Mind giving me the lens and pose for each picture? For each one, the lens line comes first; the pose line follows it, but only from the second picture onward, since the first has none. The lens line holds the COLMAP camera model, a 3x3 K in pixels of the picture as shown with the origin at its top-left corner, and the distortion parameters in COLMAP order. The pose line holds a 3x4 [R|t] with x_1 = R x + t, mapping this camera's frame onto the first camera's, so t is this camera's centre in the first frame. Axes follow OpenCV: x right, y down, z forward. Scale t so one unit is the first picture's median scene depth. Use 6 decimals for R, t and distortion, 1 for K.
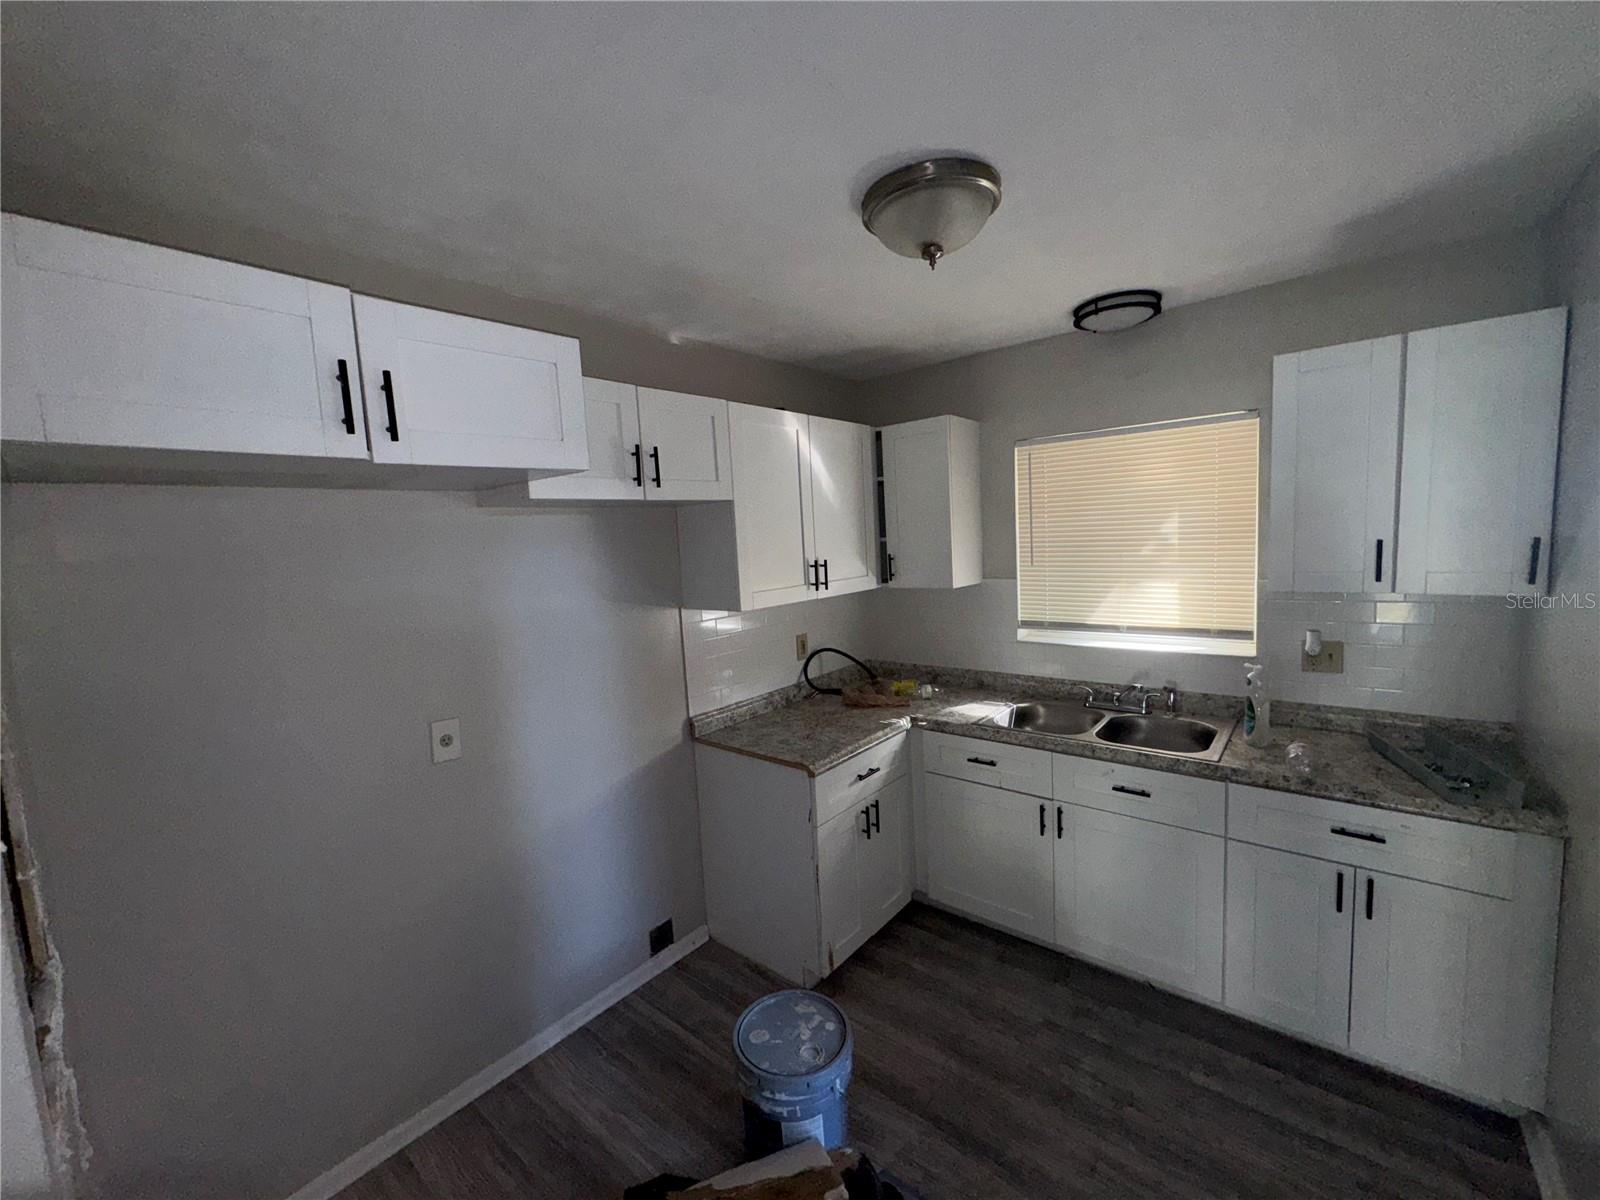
lens RADIAL K [[643.7, 0, 799.7], [0, 643.7, 598.6], [0, 0, 1]] dist [-0.000500, -0.000947]
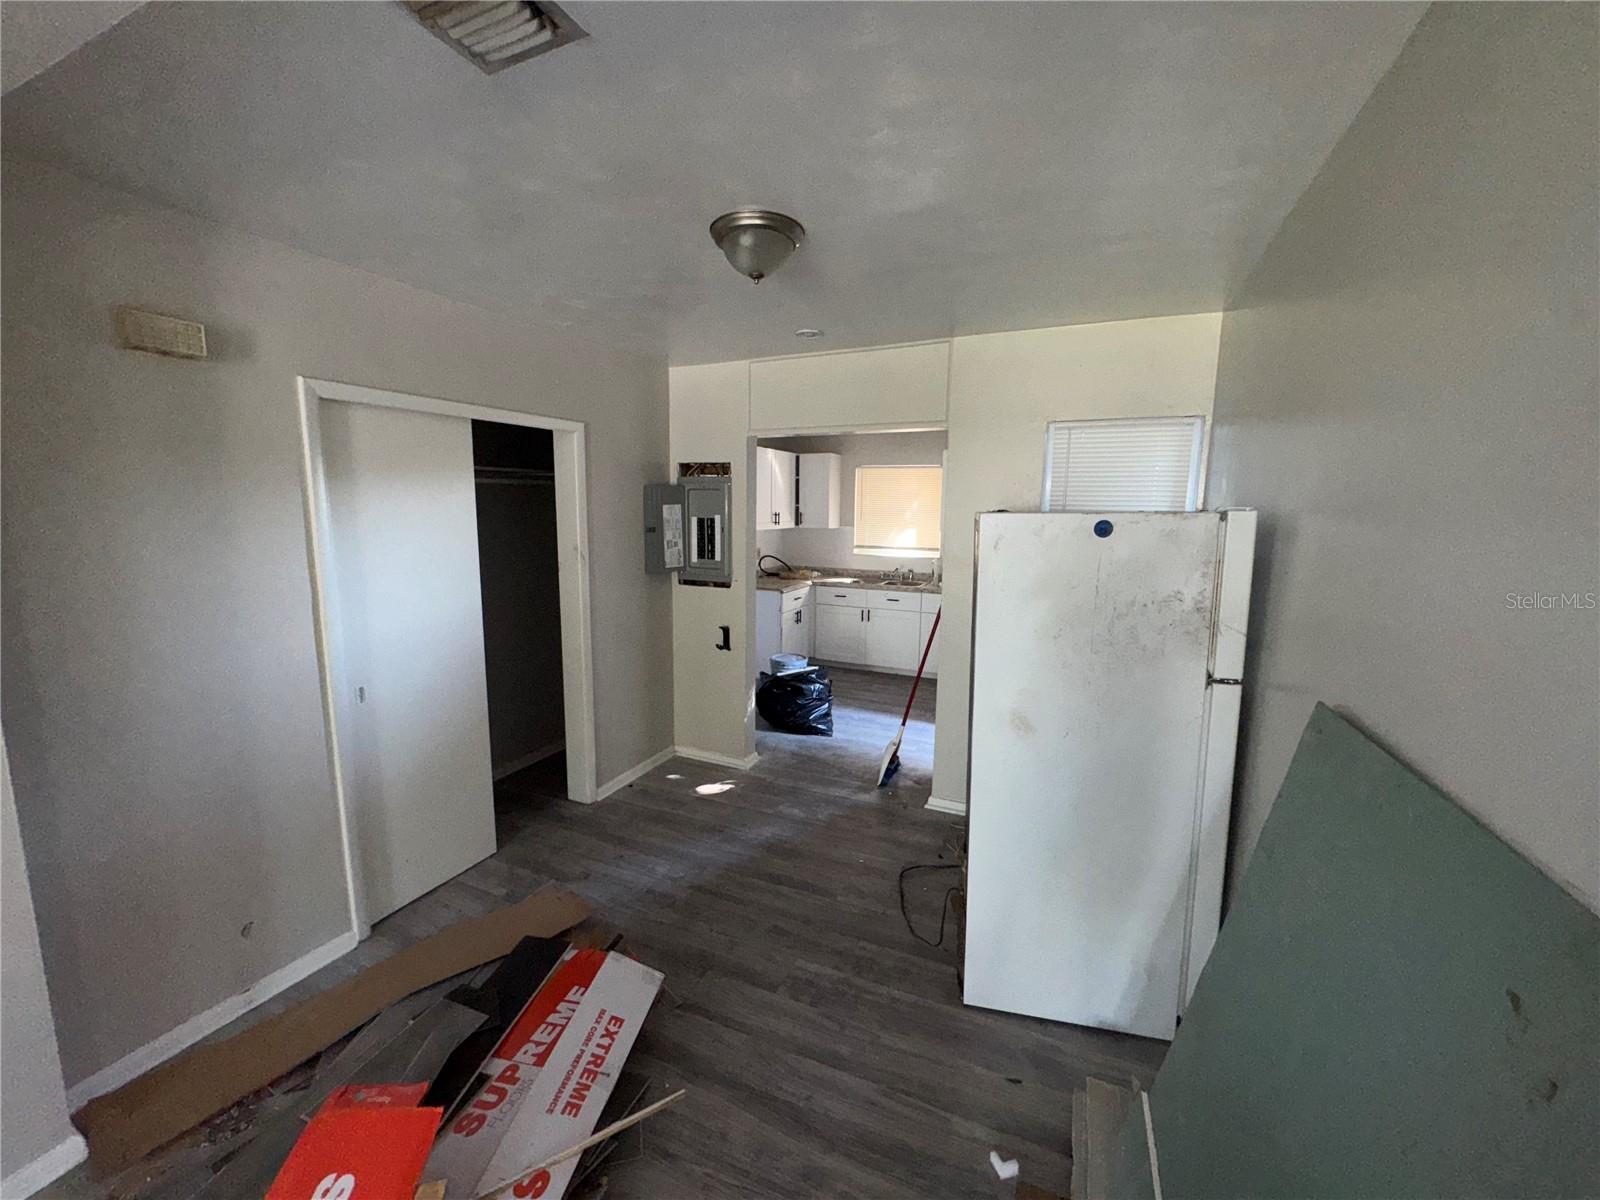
lens RADIAL K [[643.7, 0, 797.8], [0, 643.7, 597.5], [0, 0, 1]] dist [-0.000500, -0.000947]
pose [[0.961729, 0.021741, 0.273138, -0.520453], [-0.033263, 0.998738, 0.037626, 0.156233], [-0.271975, -0.045272, 0.961239, -1.264712]]
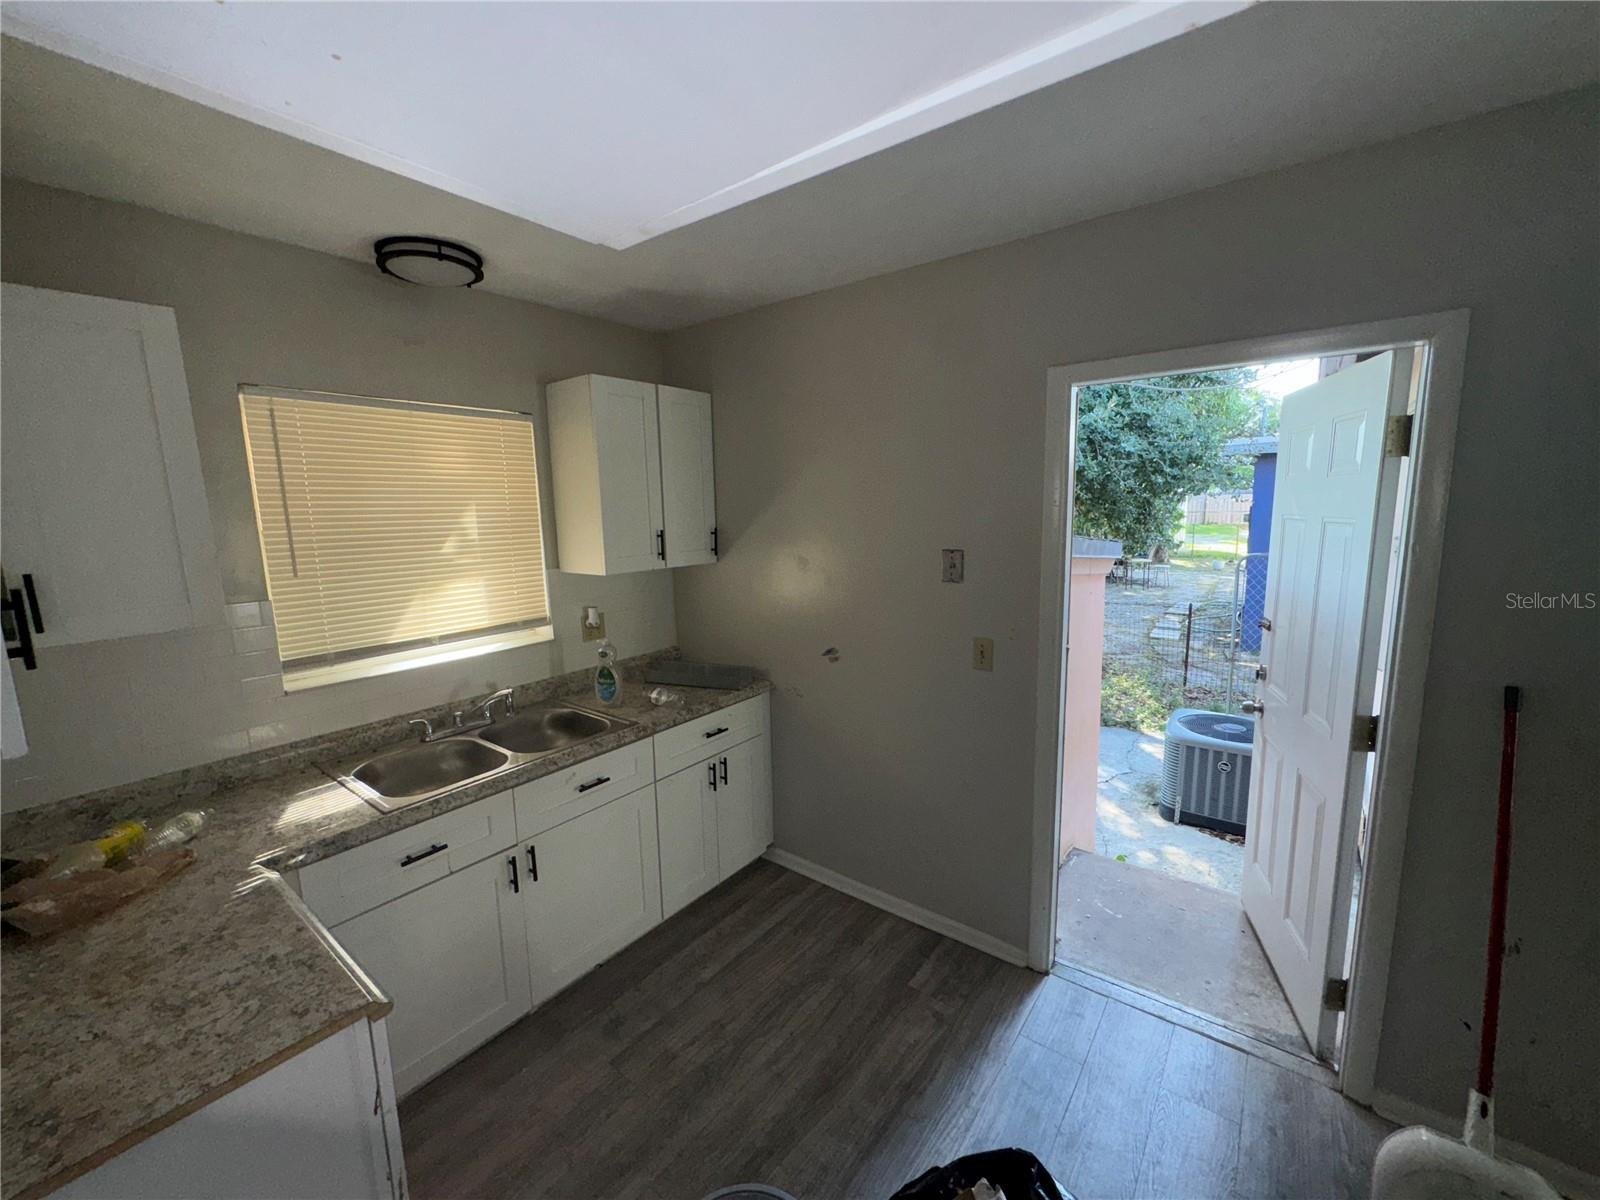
lens RADIAL K [[643.7, 0, 801.4], [0, 643.7, 597.2], [0, 0, 1]] dist [-0.000500, -0.000947]
pose [[-0.038237, -0.098099, 0.994442, -0.362725], [0.121118, 0.987377, 0.102060, -0.038026], [-0.991901, 0.124348, -0.025873, 0.535982]]
